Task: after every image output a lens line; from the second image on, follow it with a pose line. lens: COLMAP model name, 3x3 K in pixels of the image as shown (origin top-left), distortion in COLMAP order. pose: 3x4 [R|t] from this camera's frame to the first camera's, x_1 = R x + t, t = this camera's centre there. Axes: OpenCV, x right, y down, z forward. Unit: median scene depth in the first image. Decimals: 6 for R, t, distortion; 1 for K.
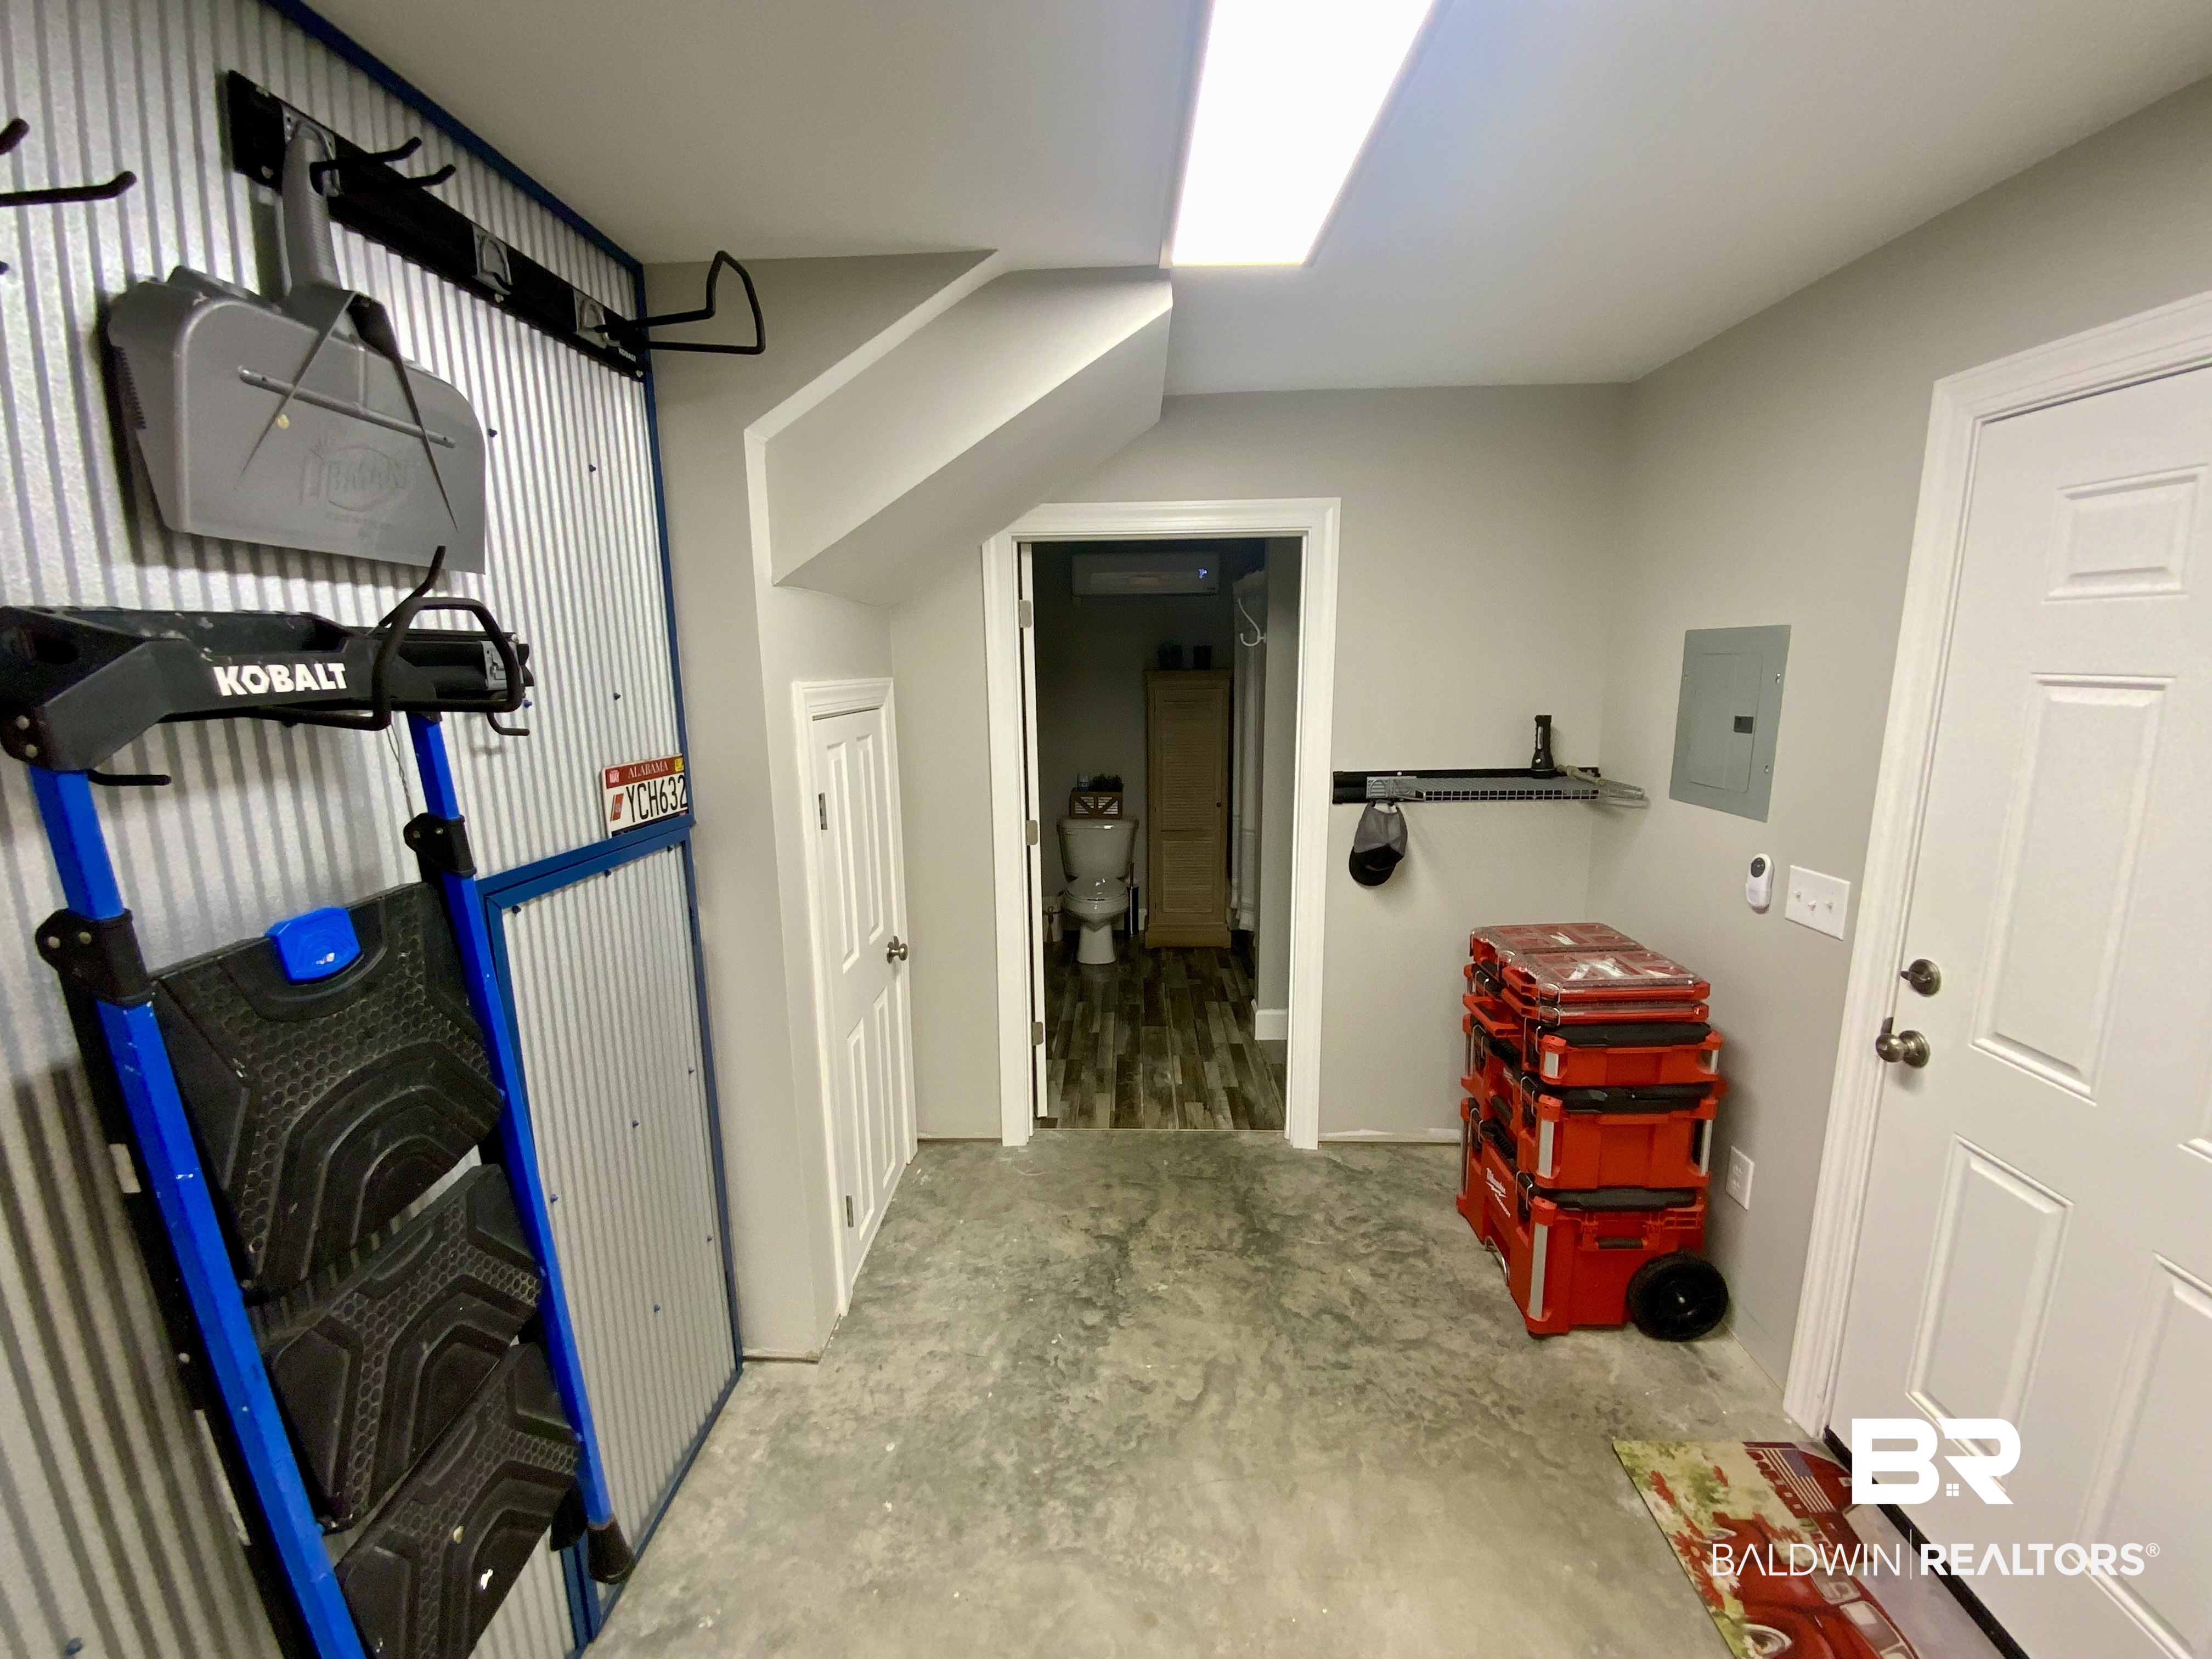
lens RADIAL K [[909.5, 0, 1110.8], [0, 909.5, 822.9], [0, 0, 1]] dist [-0.017228, -0.001376]
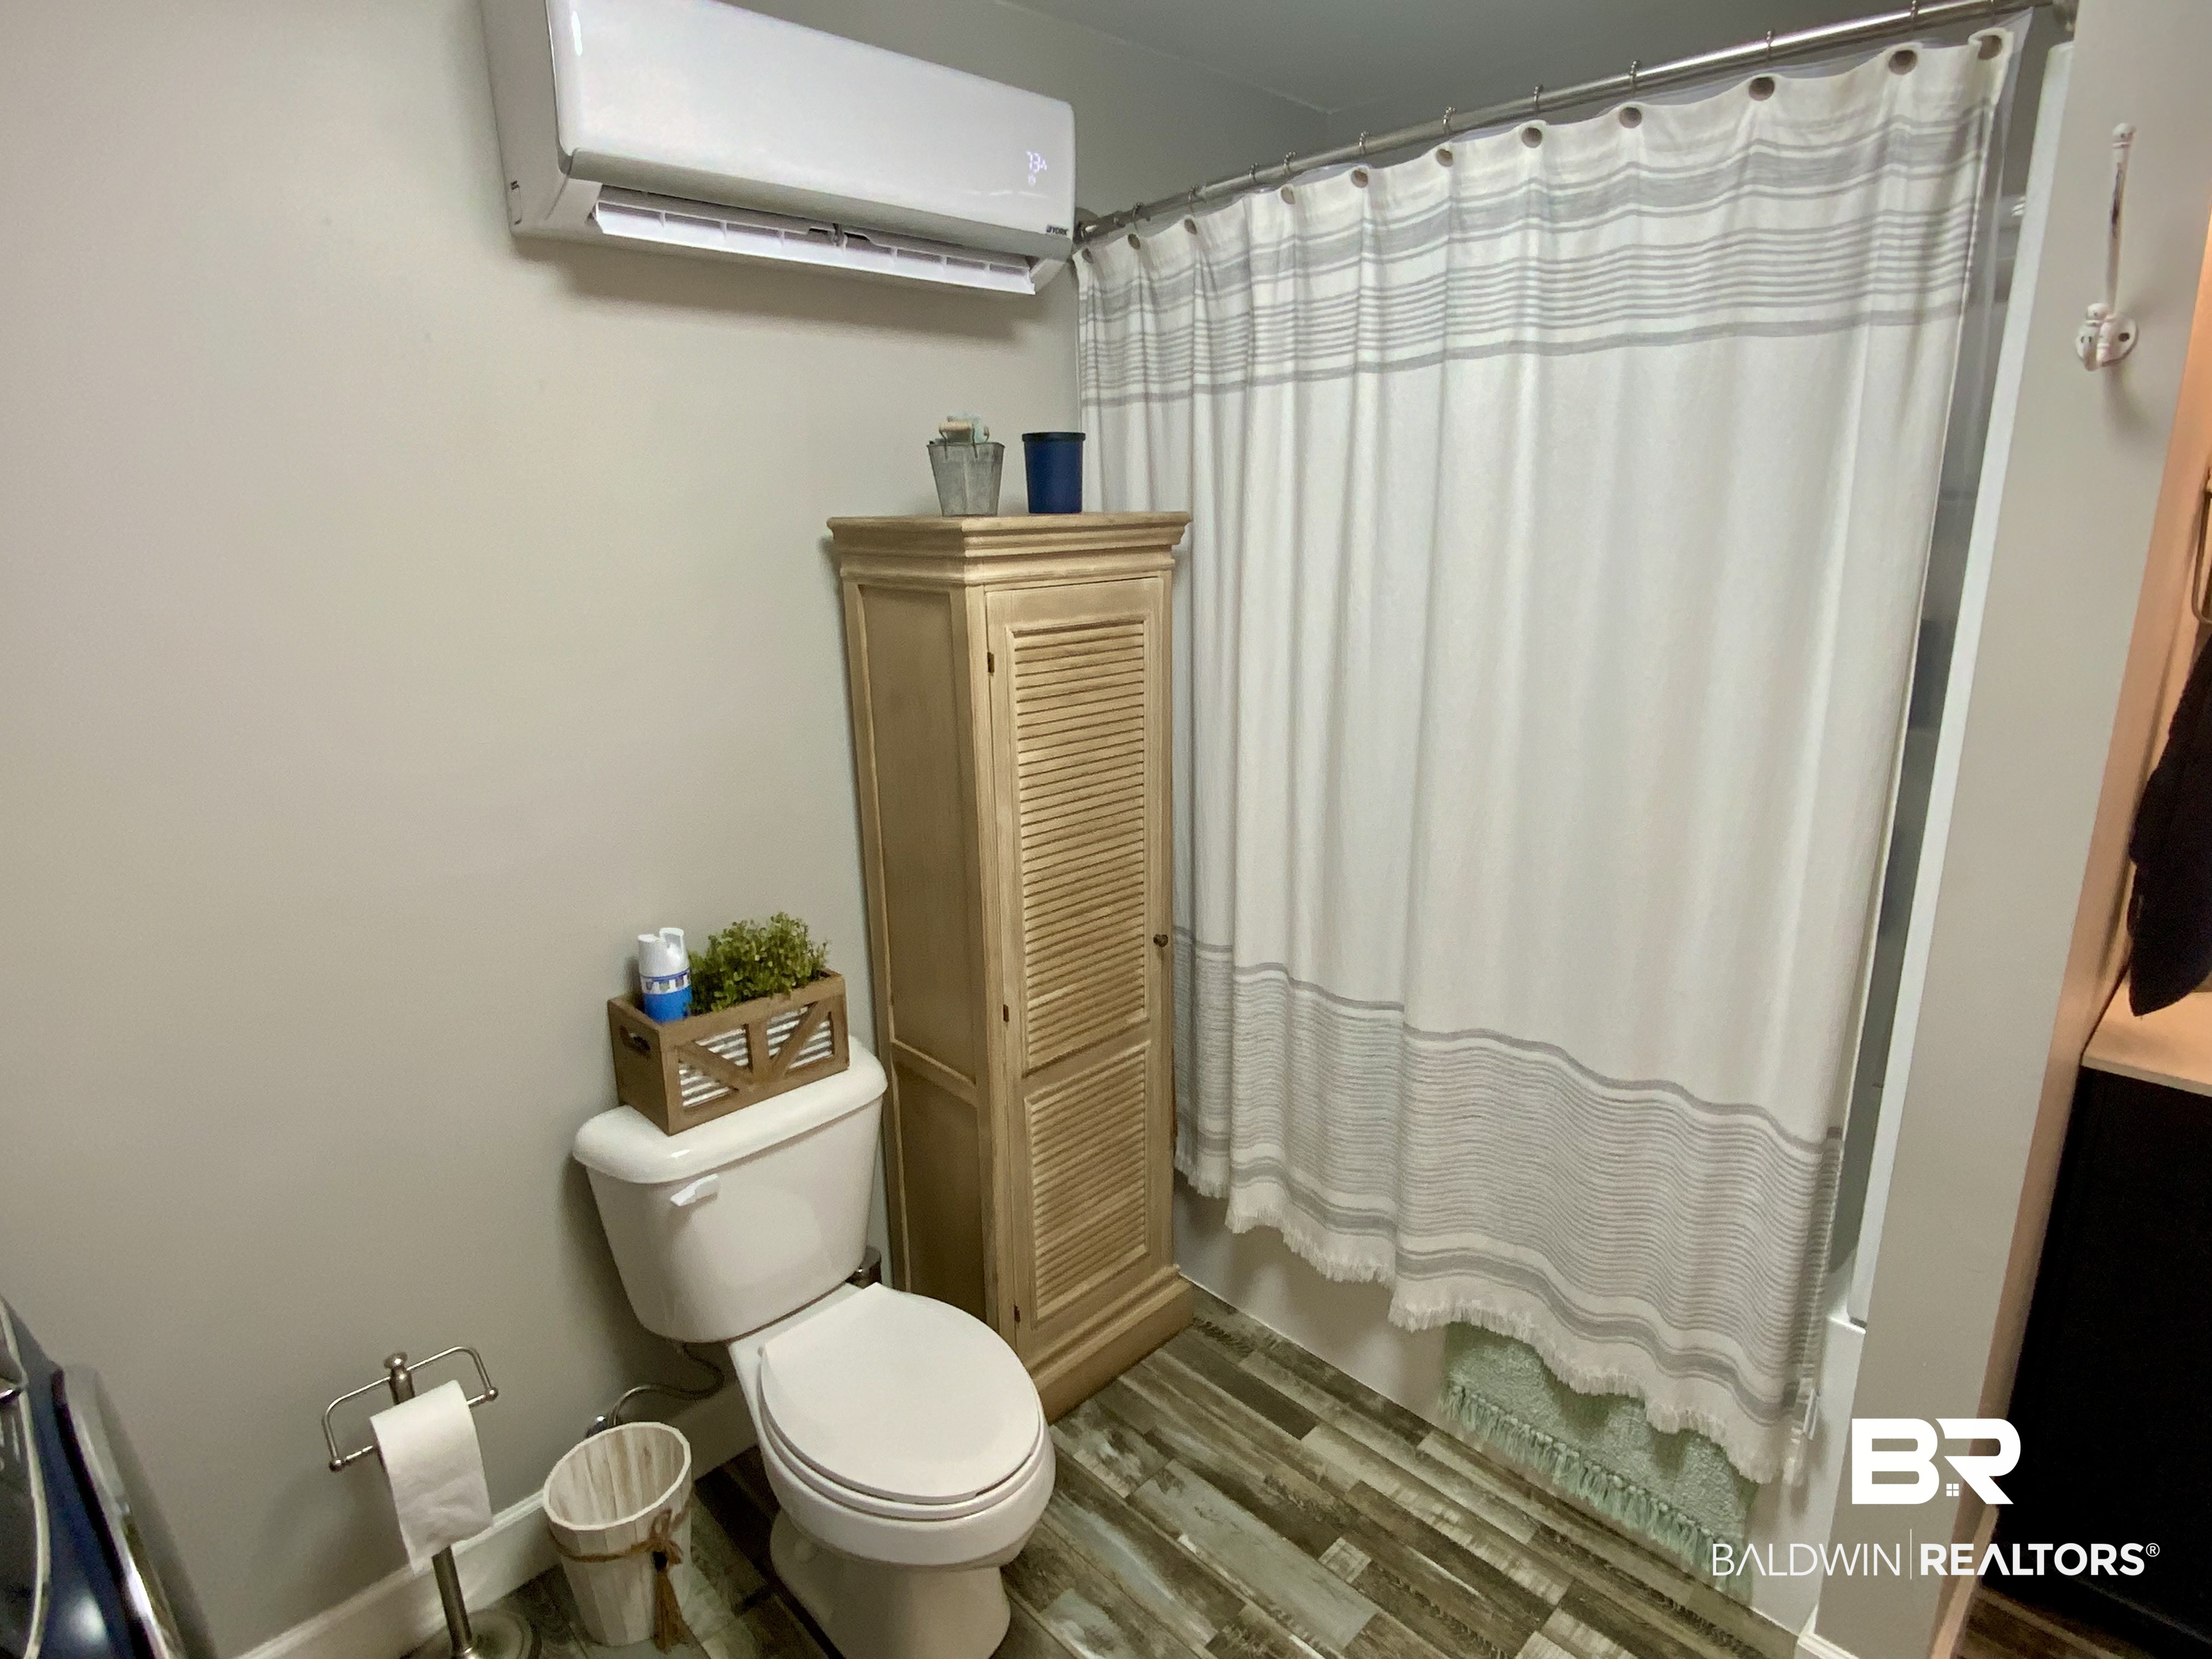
lens RADIAL K [[1183.3, 0, 1104.4], [0, 1183.3, 836.1], [0, 0, 1]] dist [-0.001169, -0.000207]
pose [[0.699547, -0.187882, 0.689445, -0.178411], [0.136024, 0.982187, 0.129641, -0.115780], [-0.701521, 0.003091, 0.712642, 0.734077]]
